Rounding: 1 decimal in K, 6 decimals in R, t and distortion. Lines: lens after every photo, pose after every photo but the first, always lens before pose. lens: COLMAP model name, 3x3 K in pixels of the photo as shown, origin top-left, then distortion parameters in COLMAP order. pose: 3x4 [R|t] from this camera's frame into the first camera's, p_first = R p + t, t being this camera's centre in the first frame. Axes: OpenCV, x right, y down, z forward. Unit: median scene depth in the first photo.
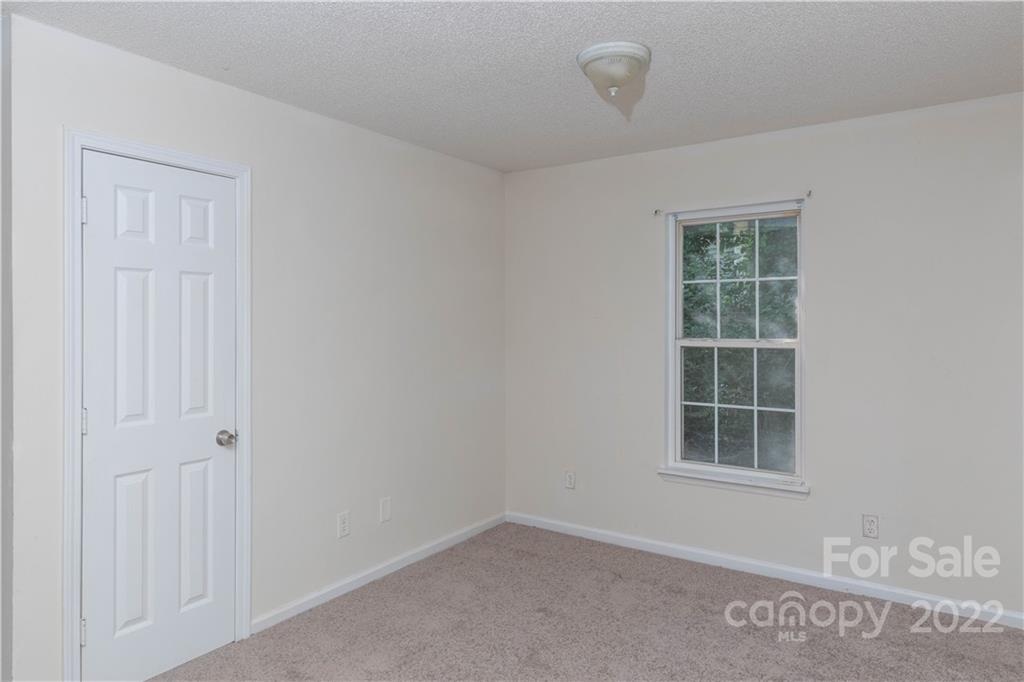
lens RADIAL K [[654.2, 0, 513.0], [0, 654.2, 320.4], [0, 0, 1]] dist [0.020145, -0.000184]
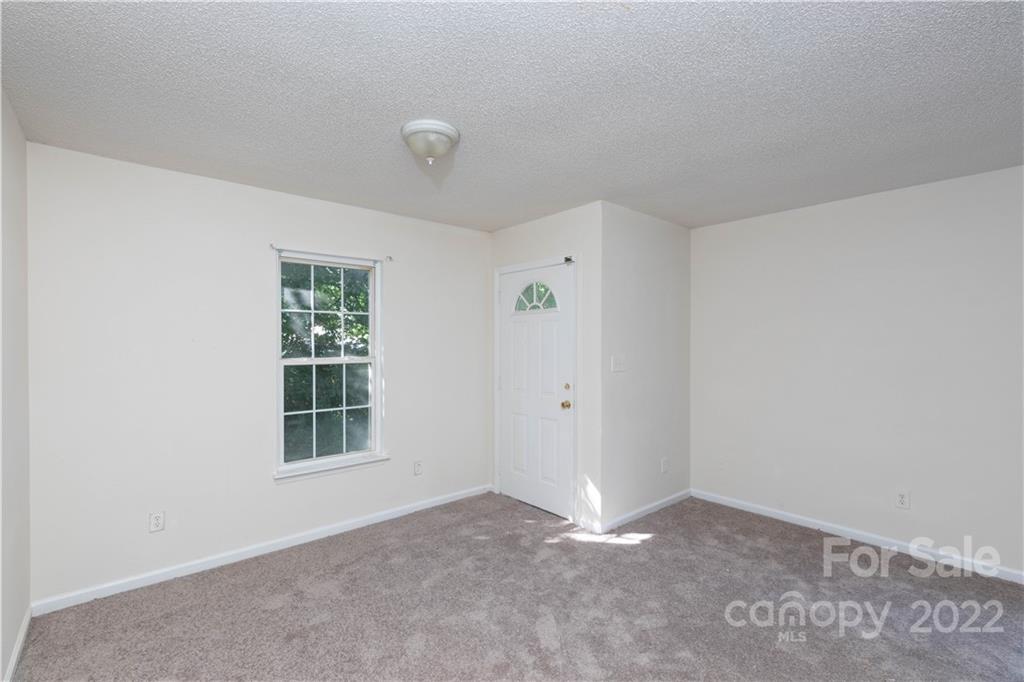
lens RADIAL K [[461.6, 0, 512.0], [0, 461.6, 341.0], [0, 0, 1]] dist [-0.000127, -0.000109]
pose [[0.250086, 0.003617, 0.968217, -0.454313], [0.003232, 0.999984, -0.004571, 0.001451], [-0.968218, 0.004272, 0.250070, 0.422226]]
